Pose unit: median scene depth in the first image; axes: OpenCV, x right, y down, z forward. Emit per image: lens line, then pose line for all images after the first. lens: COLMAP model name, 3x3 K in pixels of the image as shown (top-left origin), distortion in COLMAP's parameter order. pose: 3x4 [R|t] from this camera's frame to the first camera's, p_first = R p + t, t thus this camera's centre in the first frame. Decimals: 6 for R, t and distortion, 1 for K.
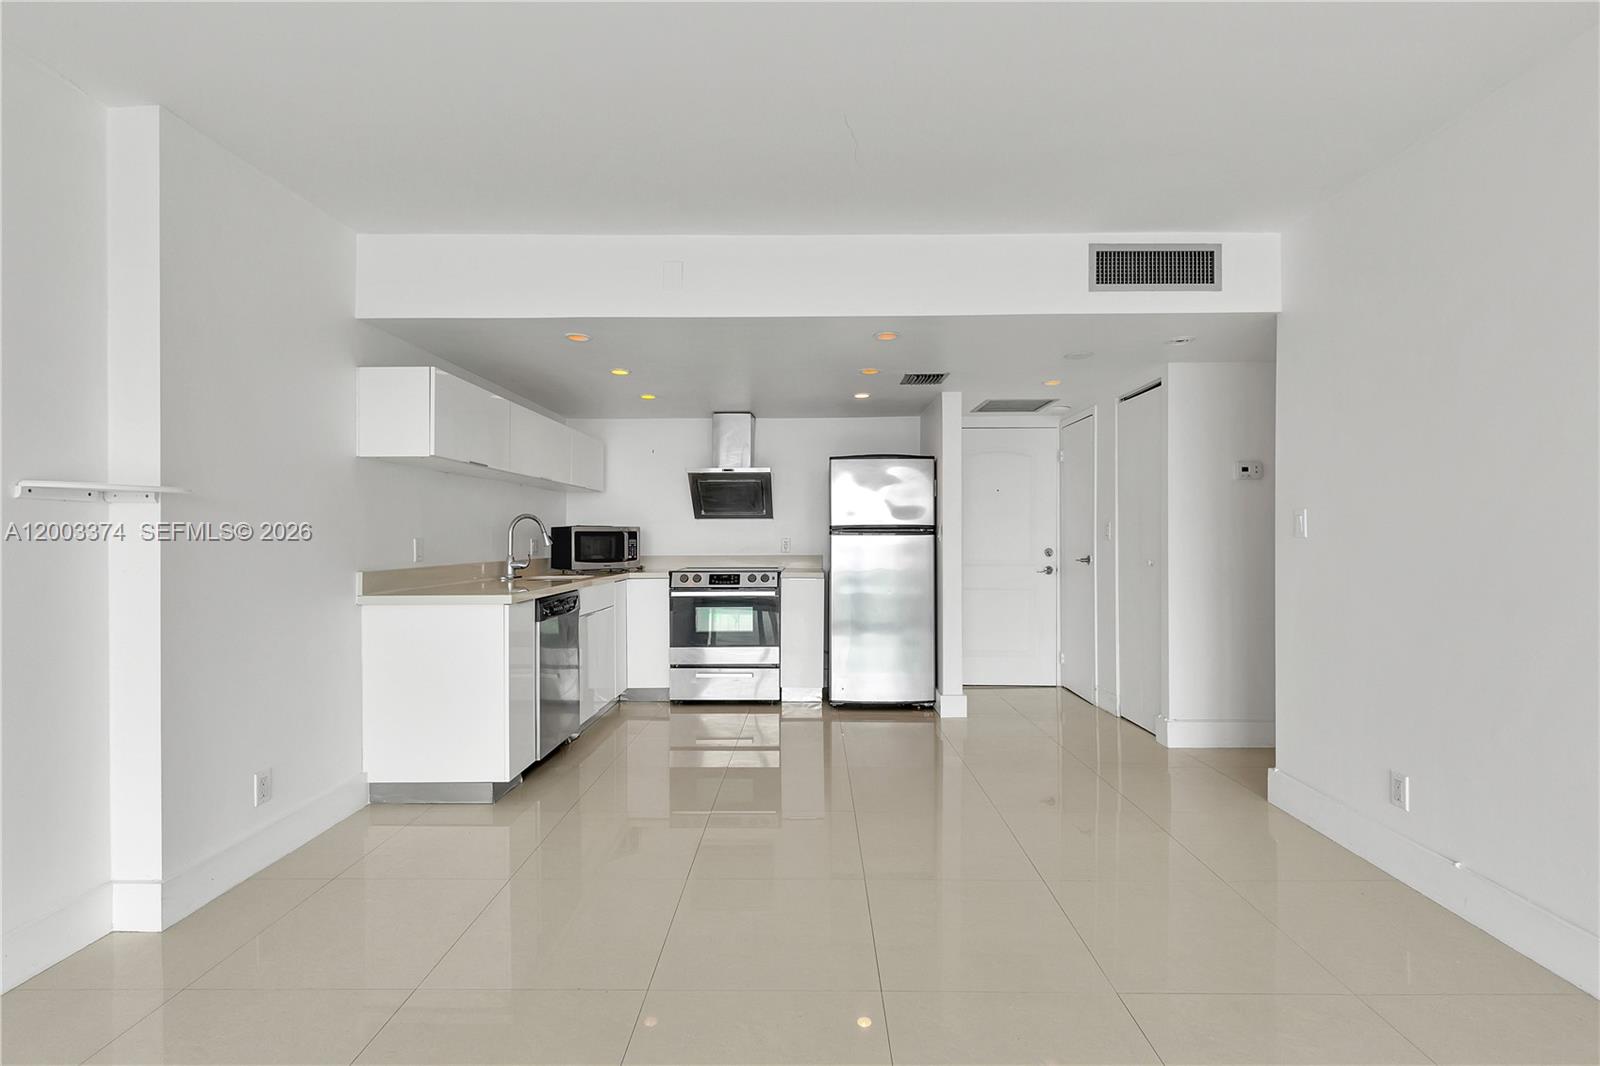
lens RADIAL K [[728.8, 0, 810.7], [0, 728.8, 538.5], [0, 0, 1]] dist [0.010310, -0.002736]
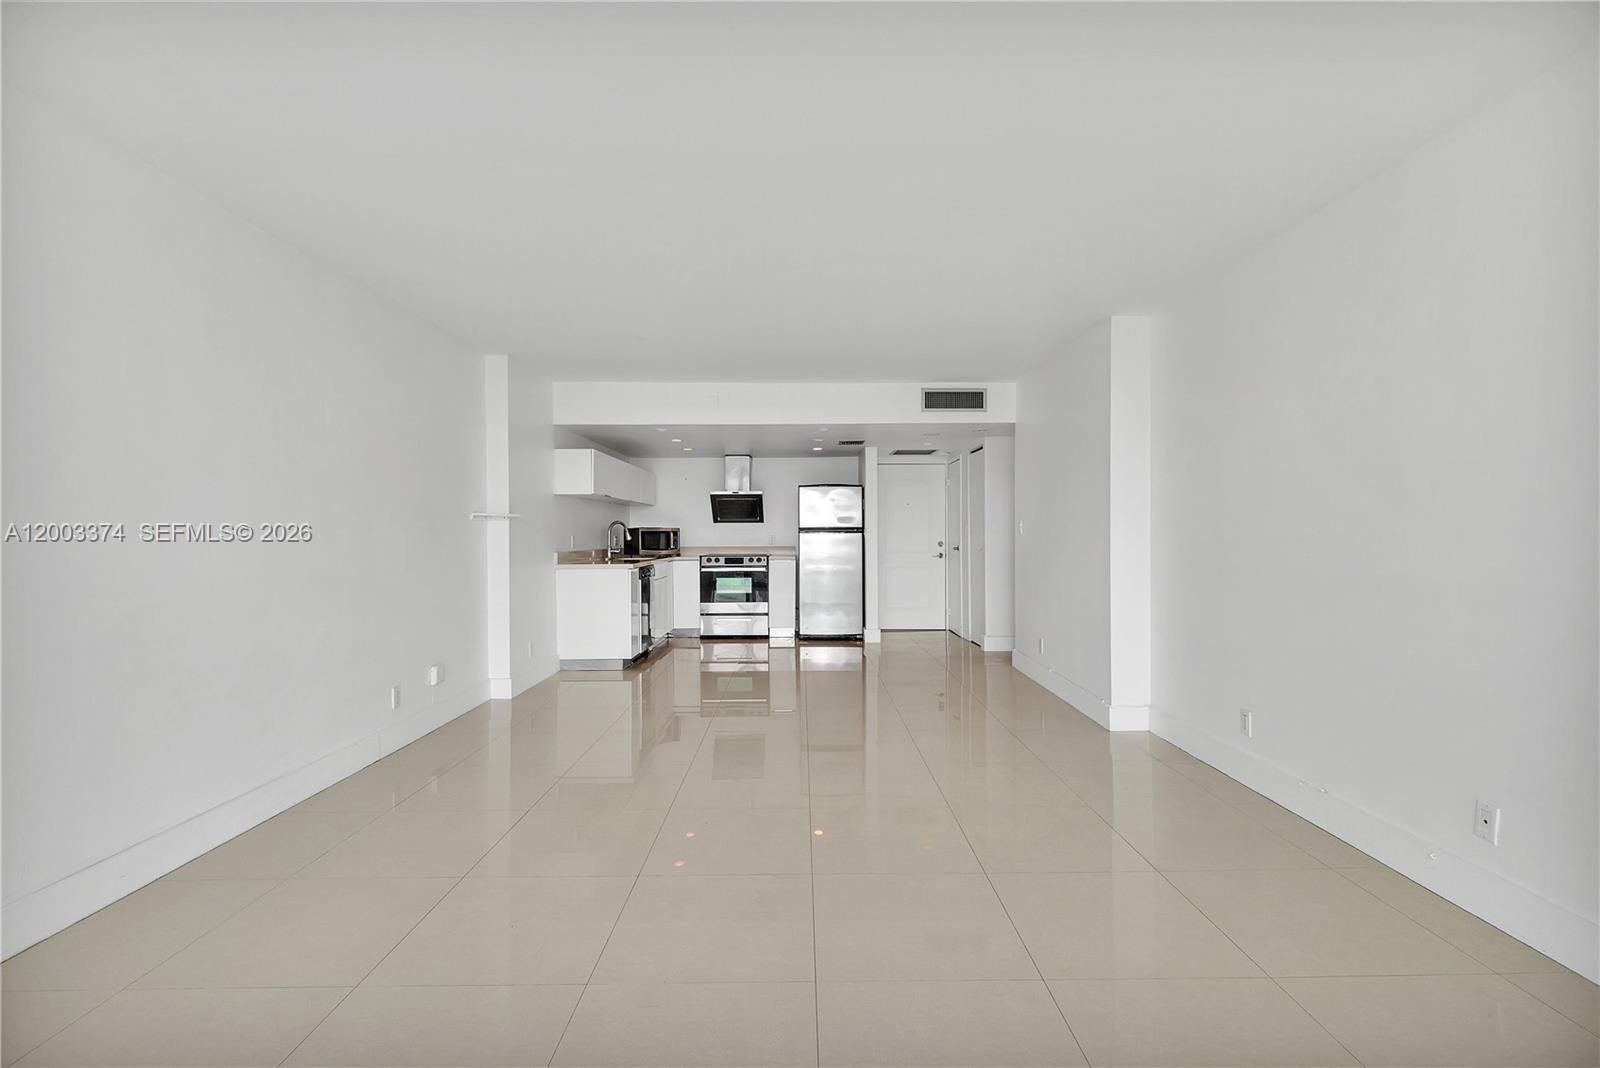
lens RADIAL K [[728.8, 0, 816.1], [0, 728.8, 537.9], [0, 0, 1]] dist [0.010310, -0.002736]
pose [[0.999801, -0.001634, 0.019901, 0.032507], [0.001560, 0.999992, 0.003736, -0.000494], [-0.019907, -0.003704, 0.999795, -0.629367]]
